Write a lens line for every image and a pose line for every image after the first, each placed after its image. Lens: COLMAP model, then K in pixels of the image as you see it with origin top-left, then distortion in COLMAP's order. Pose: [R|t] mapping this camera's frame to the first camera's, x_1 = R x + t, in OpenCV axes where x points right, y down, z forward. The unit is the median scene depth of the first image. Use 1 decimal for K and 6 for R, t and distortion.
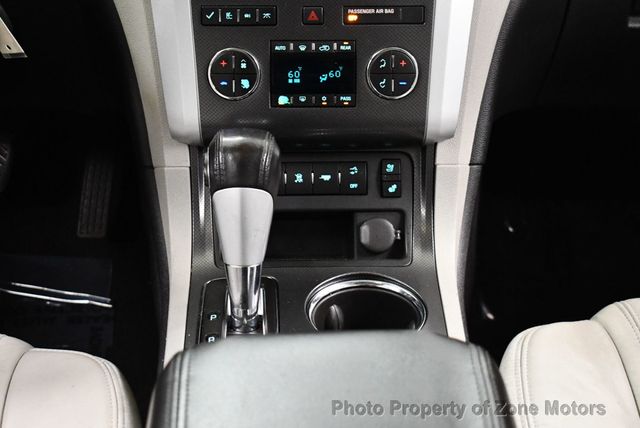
lens RADIAL K [[1414.5, 0, 324.4], [0, 1414.5, 215.1], [0, 0, 1]] dist [-0.051551, 0.000000]
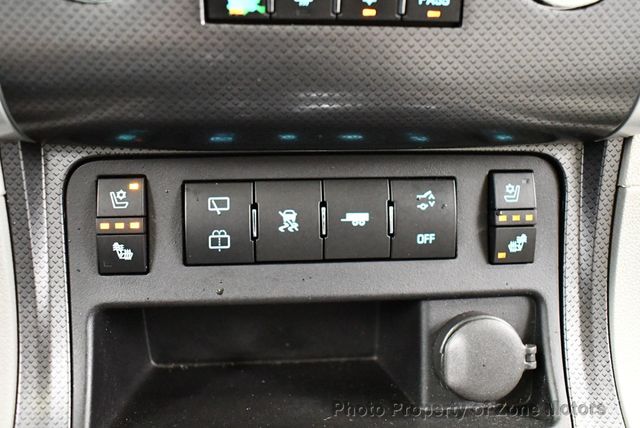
lens RADIAL K [[652.9, 0, 320.1], [0, 652.9, 215.4], [0, 0, 1]] dist [-0.096953, 0.000000]
pose [[0.998432, -0.003100, 0.055884, -0.019397], [-0.002779, 0.994488, 0.104815, -0.046497], [-0.055901, -0.104806, 0.992920, 0.819825]]
